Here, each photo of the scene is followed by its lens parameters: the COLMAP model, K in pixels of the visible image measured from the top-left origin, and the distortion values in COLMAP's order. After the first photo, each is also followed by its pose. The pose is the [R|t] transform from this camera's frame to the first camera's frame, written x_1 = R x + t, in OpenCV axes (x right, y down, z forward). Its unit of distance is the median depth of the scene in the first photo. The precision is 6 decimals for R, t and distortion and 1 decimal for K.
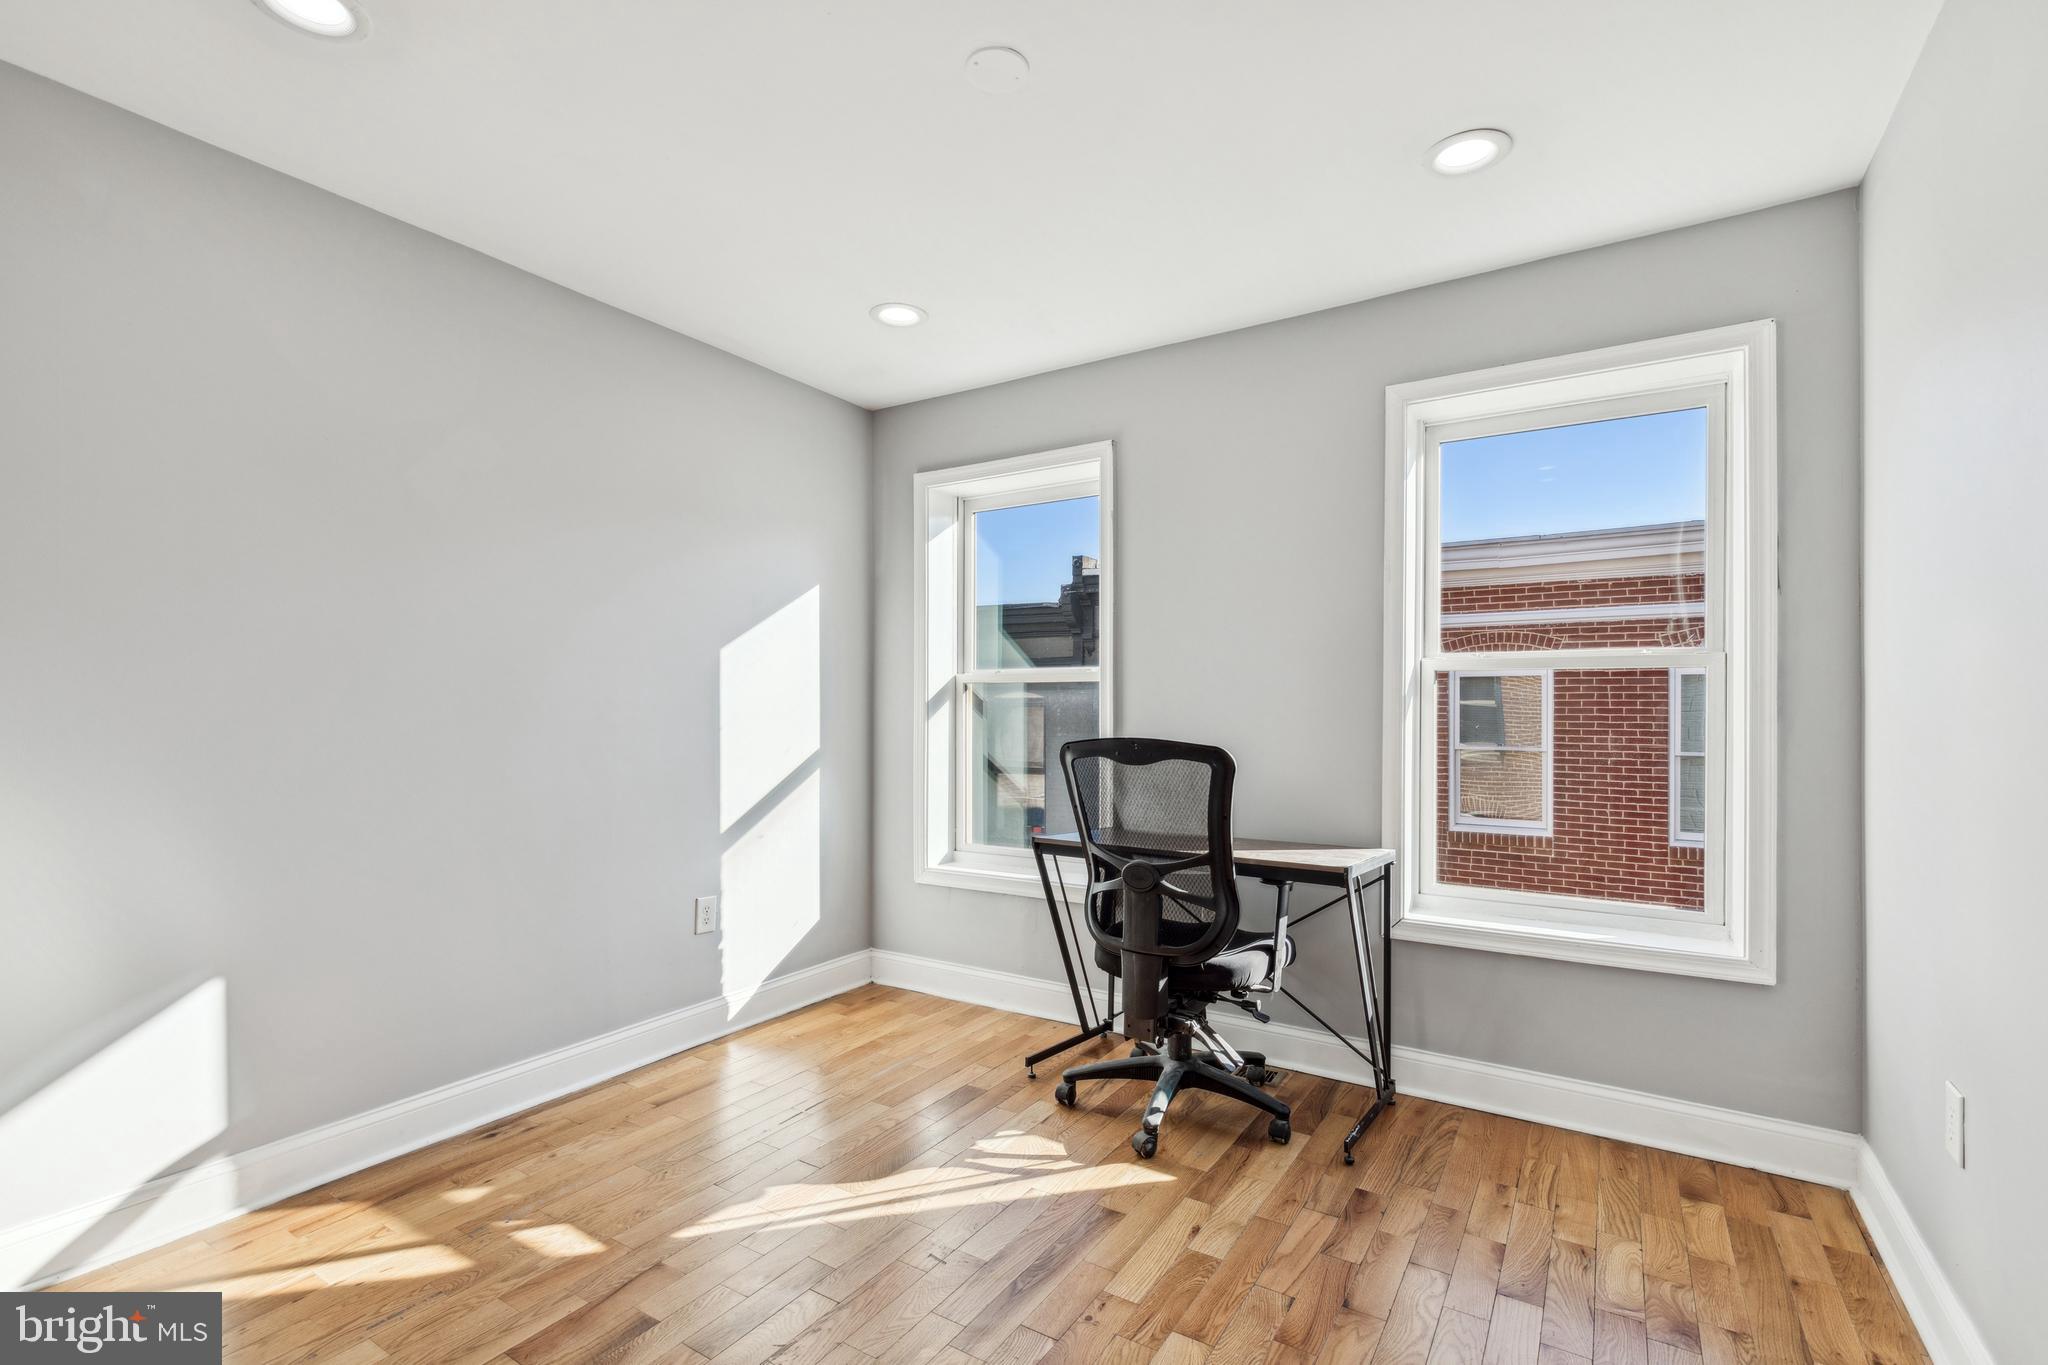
lens RADIAL K [[936.4, 0, 1076.4], [0, 936.4, 694.5], [0, 0, 1]] dist [0.004316, -0.001004]
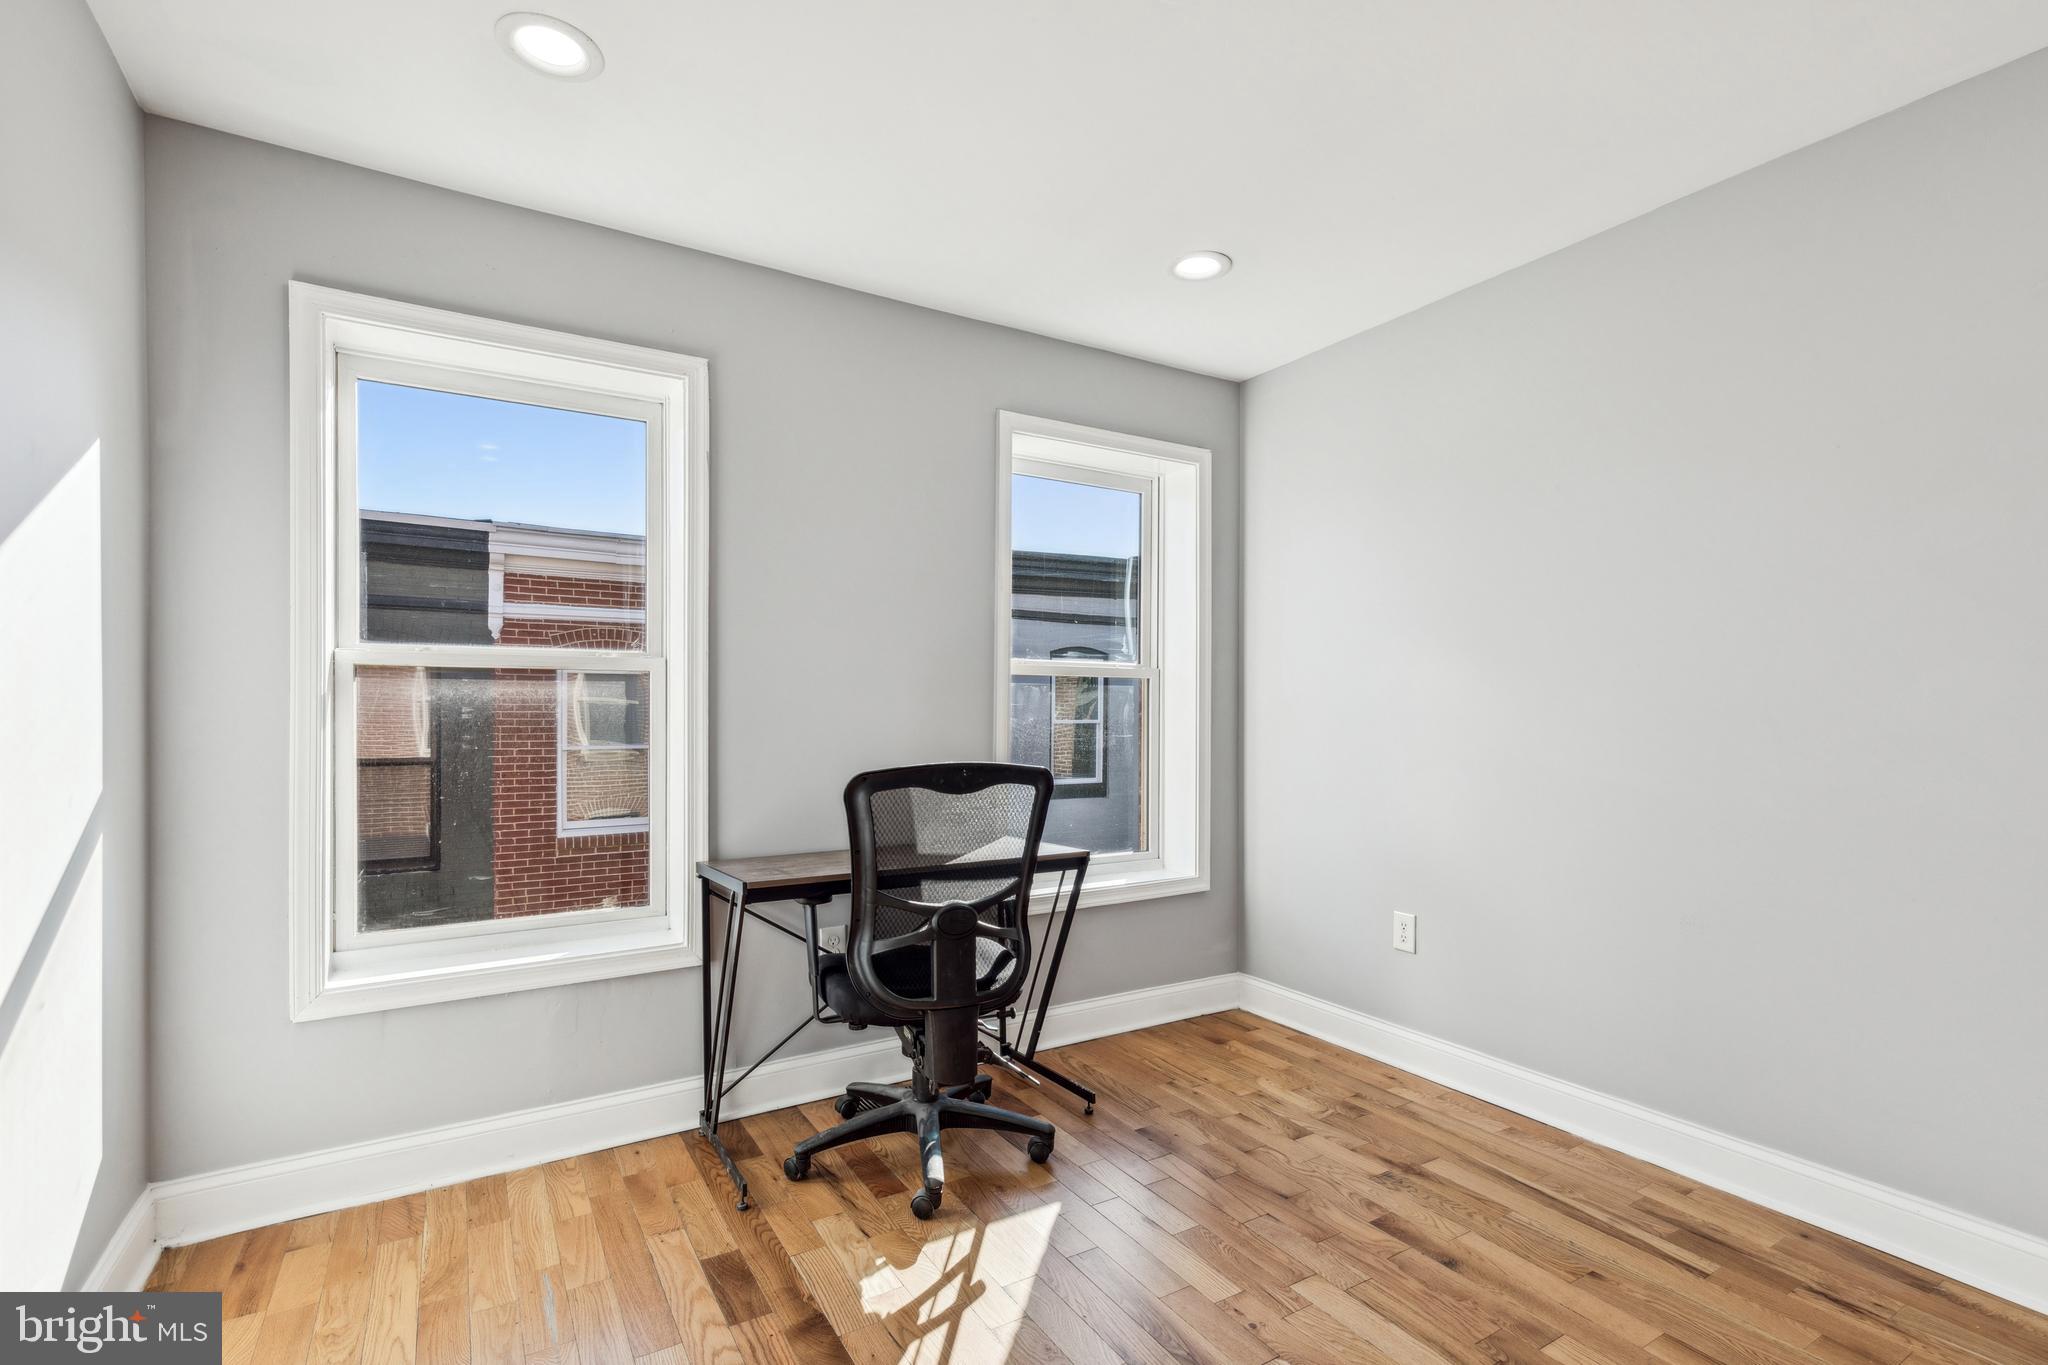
lens RADIAL K [[936.4, 0, 1035.0], [0, 936.4, 691.2], [0, 0, 1]] dist [0.004316, -0.001004]
pose [[0.457106, 0.013645, 0.889307, -0.213180], [-0.012942, 0.999878, -0.008689, 0.001928], [-0.889318, -0.007538, 0.457227, 0.163646]]
